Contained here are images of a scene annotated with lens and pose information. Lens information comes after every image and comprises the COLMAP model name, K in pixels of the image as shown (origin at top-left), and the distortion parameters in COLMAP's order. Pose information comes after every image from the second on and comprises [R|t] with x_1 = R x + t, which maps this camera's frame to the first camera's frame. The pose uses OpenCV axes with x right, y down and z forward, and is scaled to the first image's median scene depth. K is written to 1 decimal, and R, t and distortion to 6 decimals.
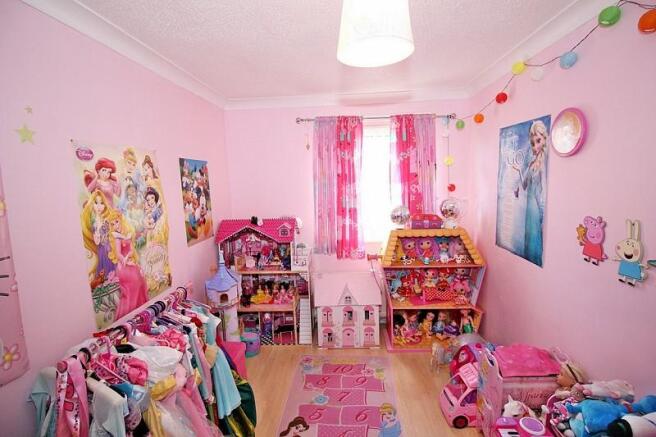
lens RADIAL K [[305.9, 0, 328.5], [0, 305.9, 215.0], [0, 0, 1]] dist [-0.007892, -0.003060]
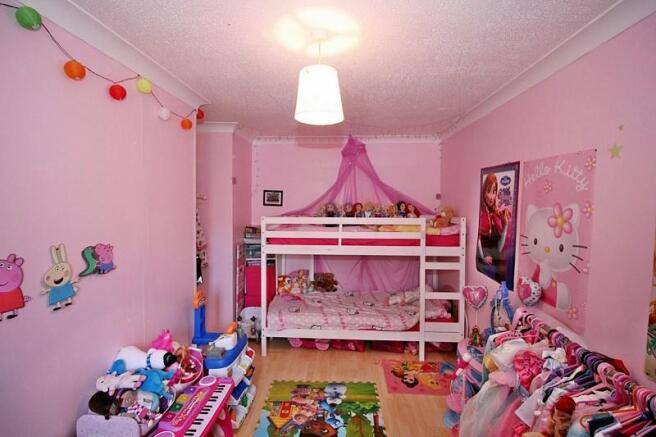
lens RADIAL K [[305.9, 0, 328.4], [0, 305.9, 217.0], [0, 0, 1]] dist [-0.007892, -0.003060]
pose [[-0.999607, 0.027643, -0.004657, 0.092770], [0.026387, 0.983936, 0.176562, -0.225381], [0.009463, 0.176370, -0.984278, 1.938327]]
